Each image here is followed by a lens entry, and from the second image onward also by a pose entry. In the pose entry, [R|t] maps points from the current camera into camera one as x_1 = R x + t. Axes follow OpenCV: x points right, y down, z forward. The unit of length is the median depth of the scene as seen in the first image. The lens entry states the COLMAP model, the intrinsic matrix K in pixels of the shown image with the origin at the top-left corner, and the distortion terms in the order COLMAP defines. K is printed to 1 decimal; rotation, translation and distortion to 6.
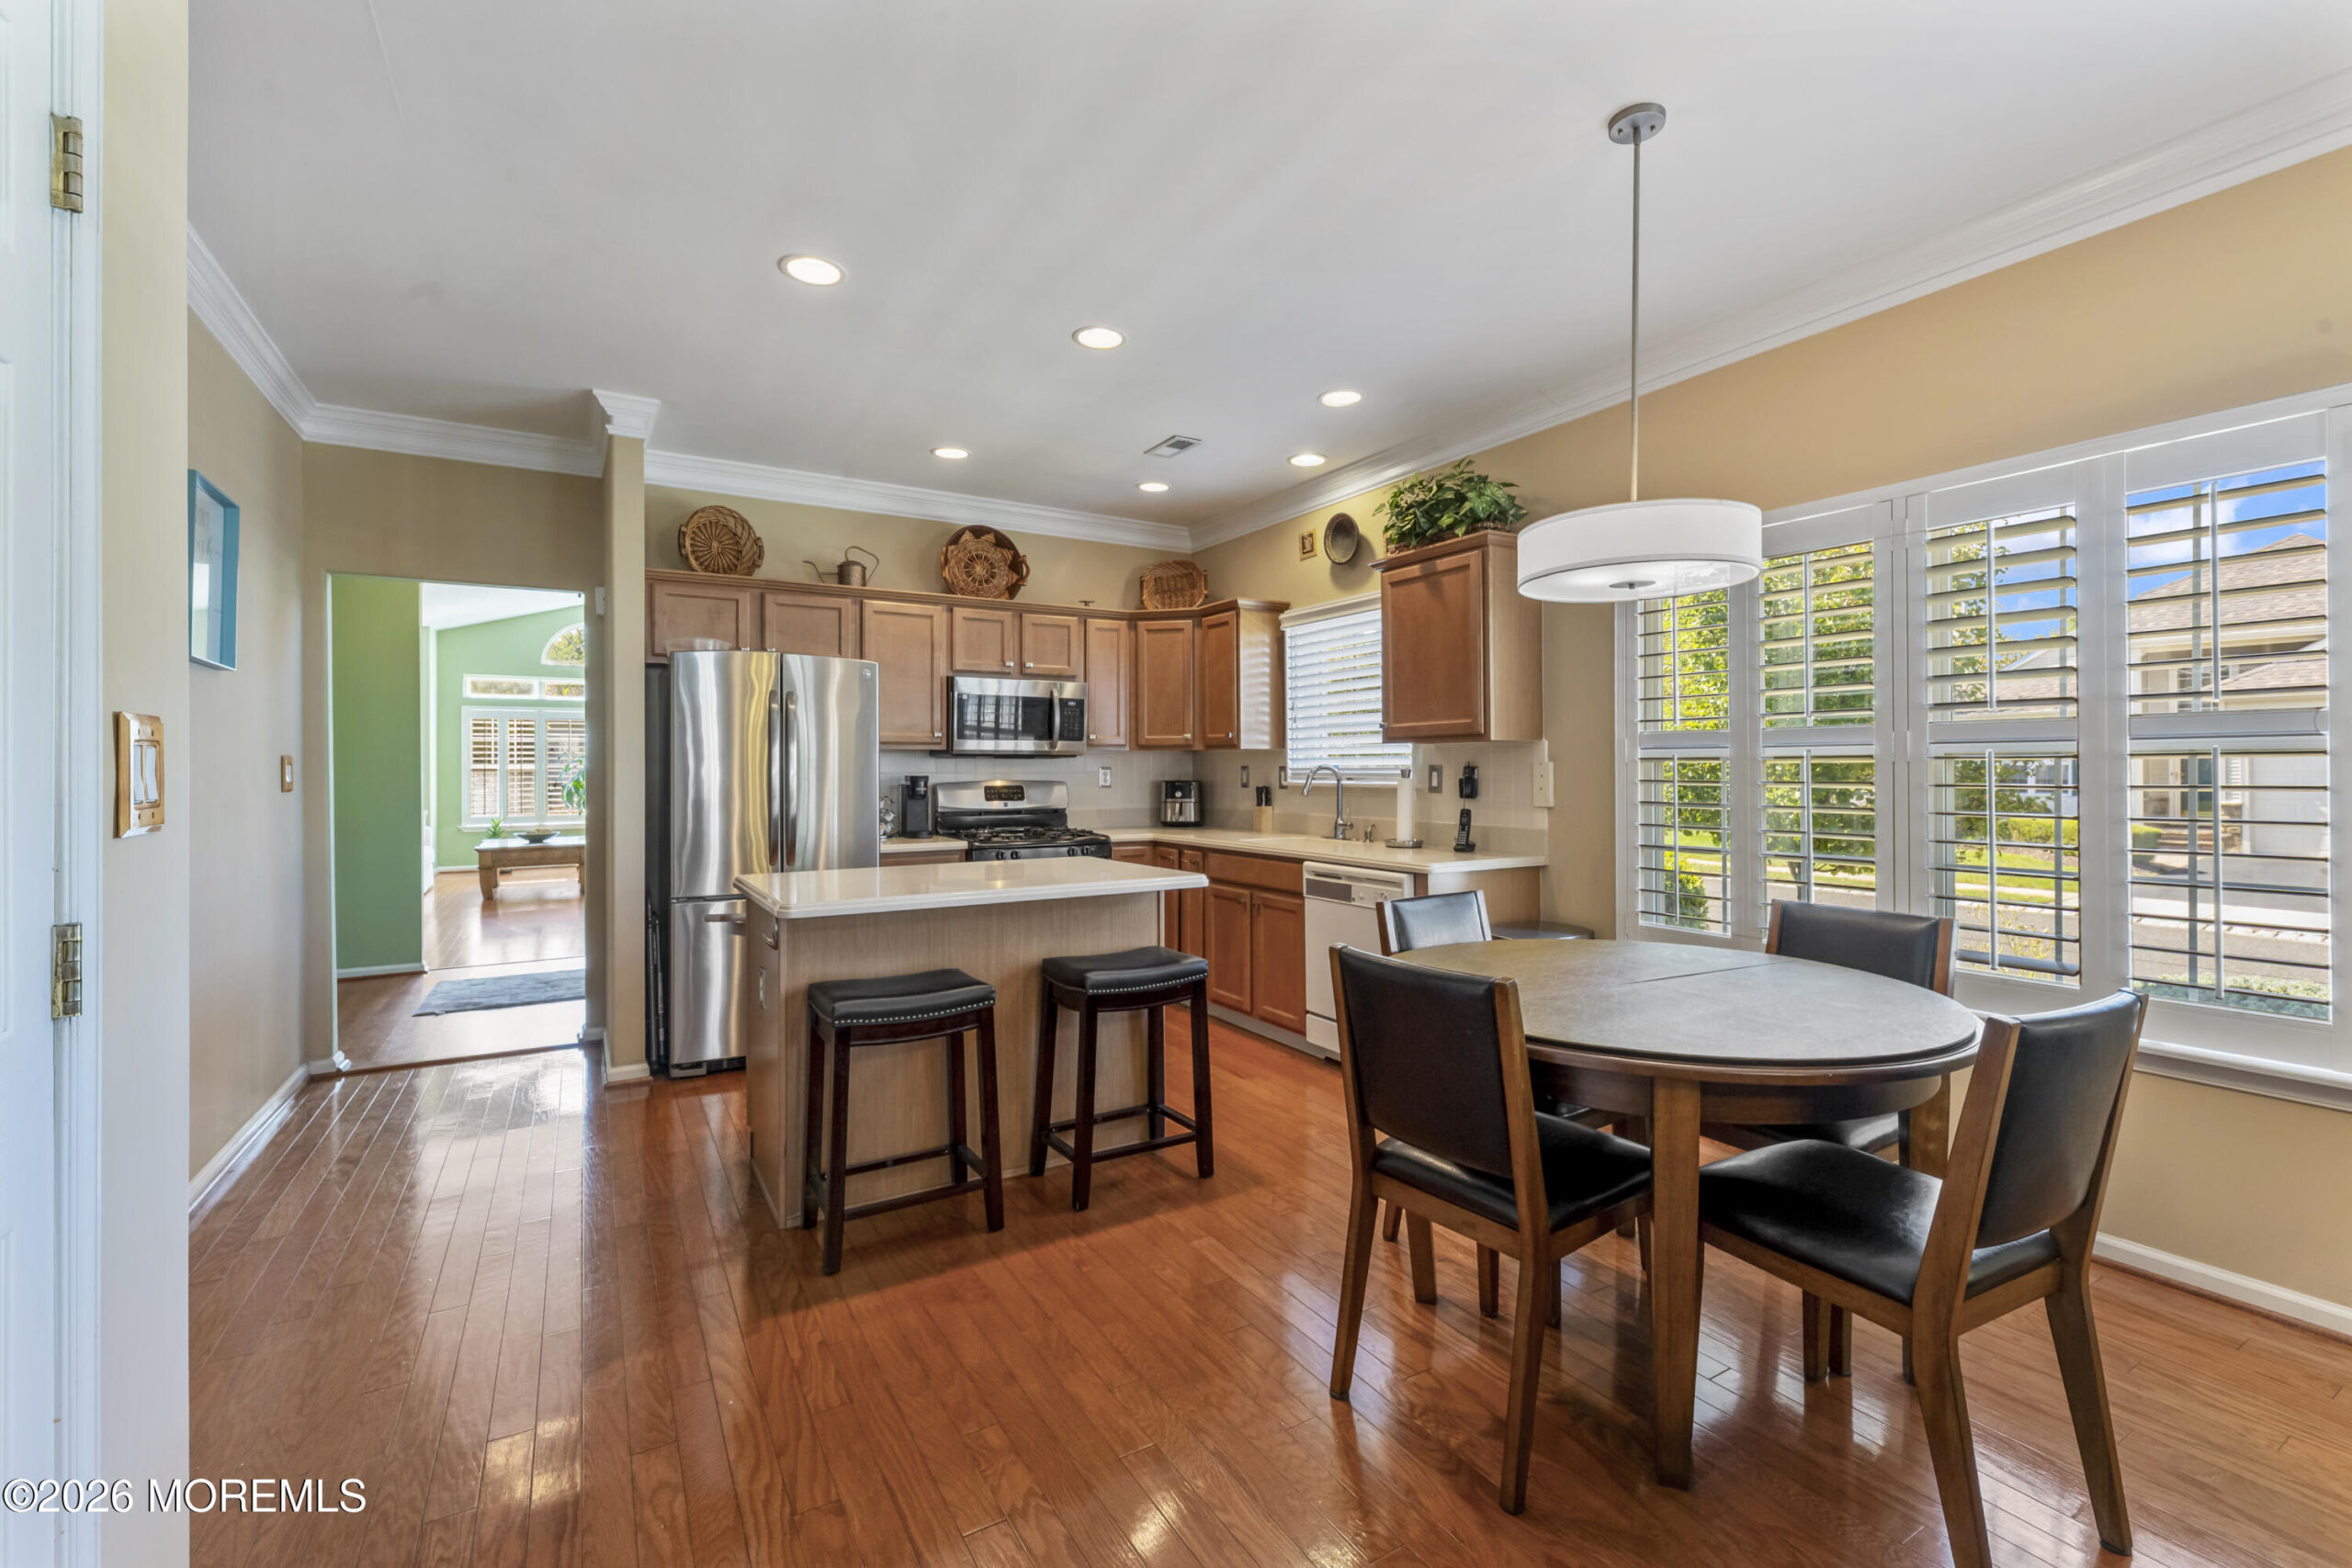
lens RADIAL K [[989.8, 0, 1187.3], [0, 989.8, 769.0], [0, 0, 1]] dist [0.007151, 0.001560]
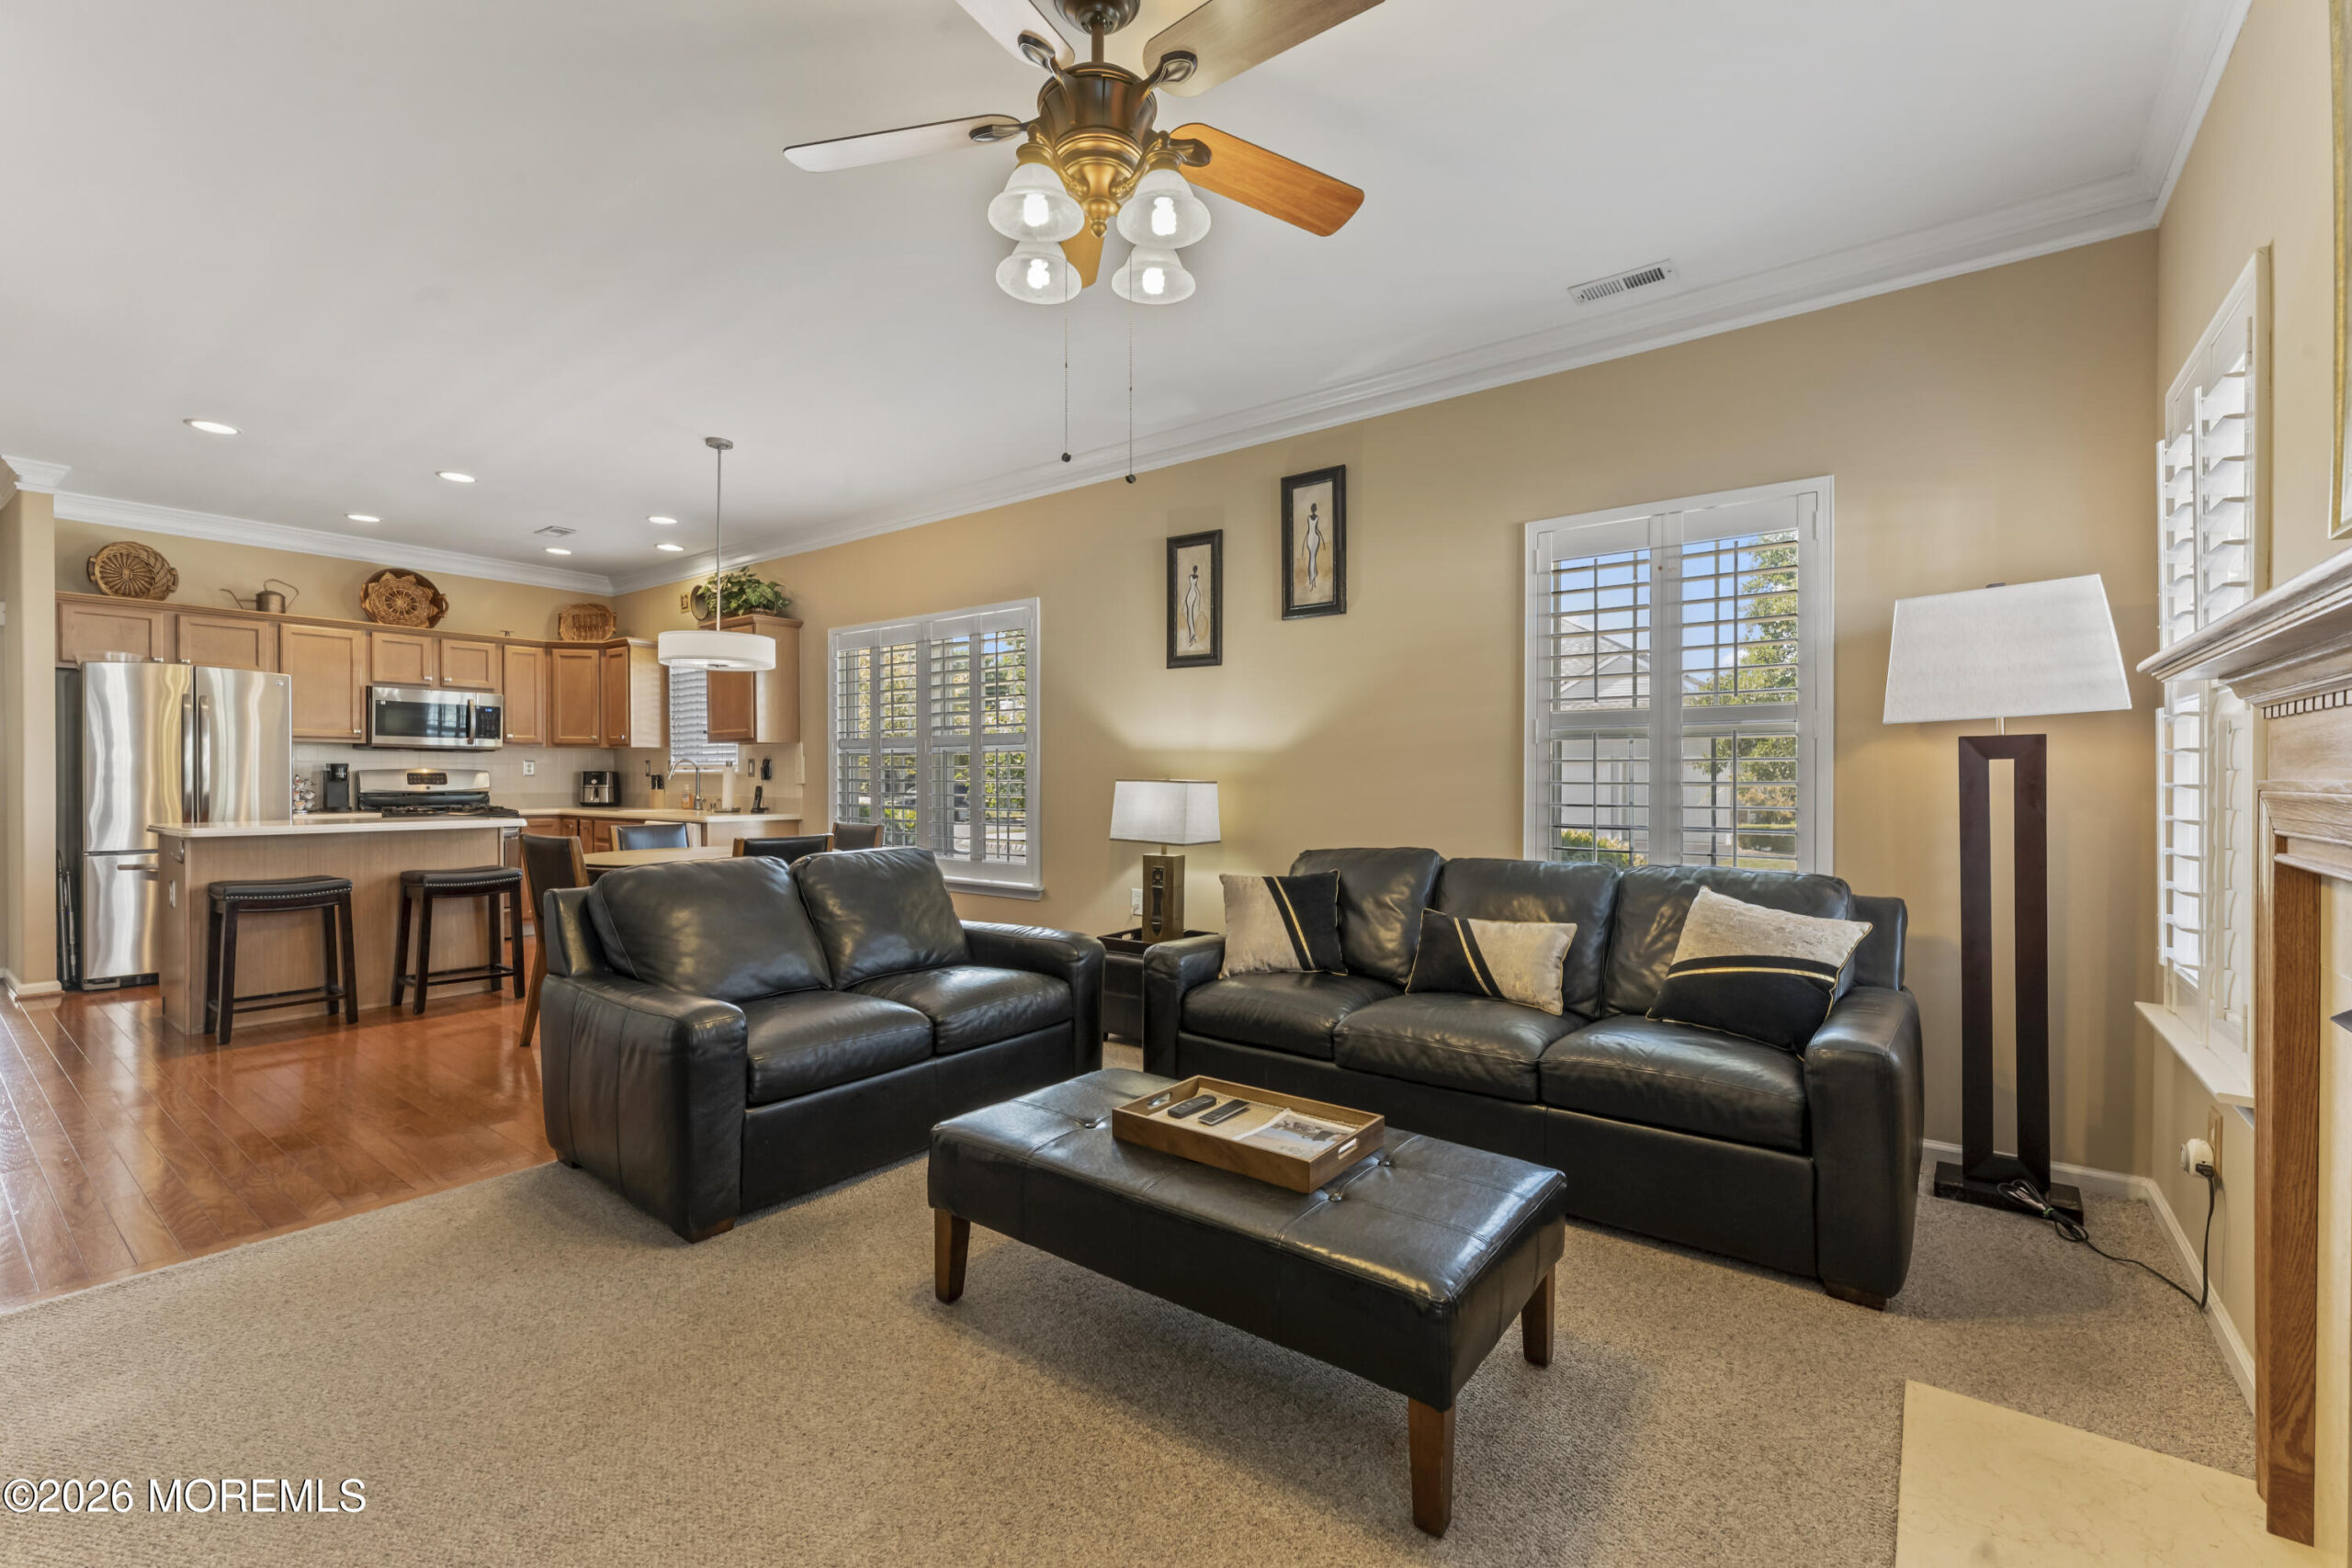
lens RADIAL K [[989.8, 0, 1164.4], [0, 989.8, 787.3], [0, 0, 1]] dist [0.007151, 0.001560]
pose [[0.933754, 0.003372, 0.357899, 0.275121], [-0.006719, 0.999945, 0.008110, 0.020918], [-0.357852, -0.009978, 0.933725, -0.603701]]
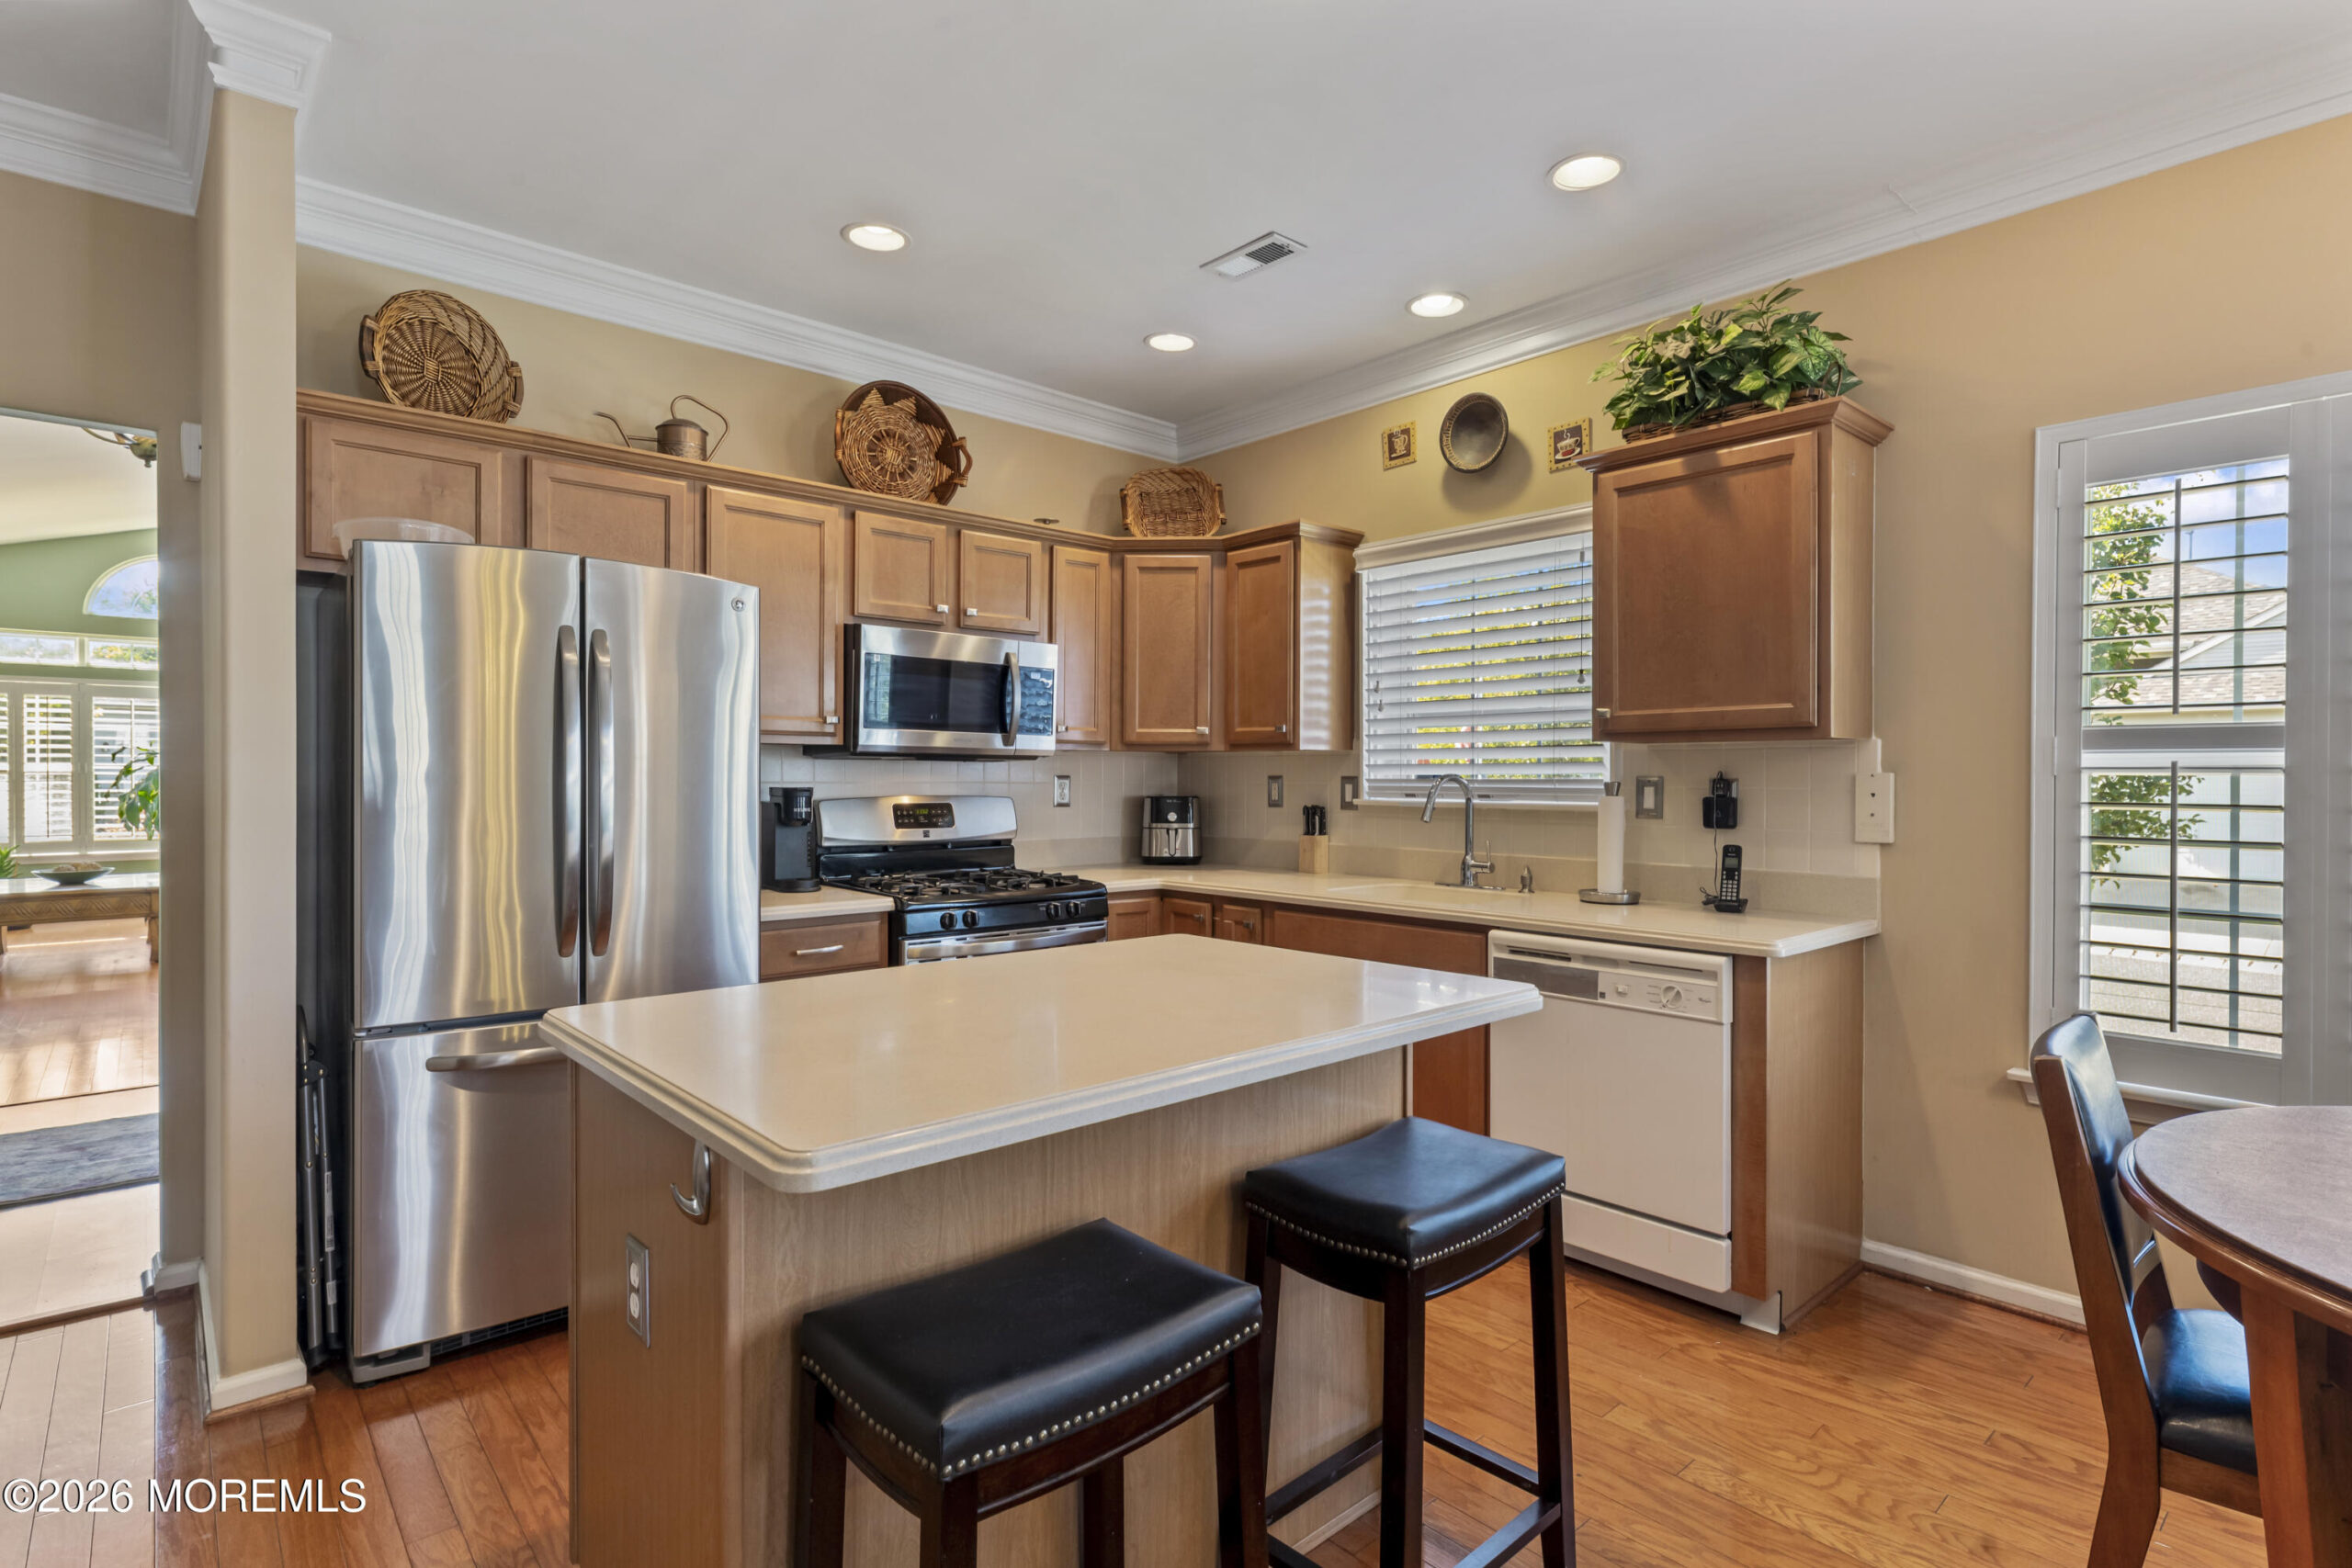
lens RADIAL K [[1134.5, 0, 1180.0], [0, 1134.5, 788.2], [0, 0, 1]] dist [0.005537, -0.000202]
pose [[0.982863, 0.005284, 0.184263, -0.178453], [-0.006811, 0.999948, 0.007656, 0.000182], [-0.184213, -0.008780, 0.982847, 0.294062]]
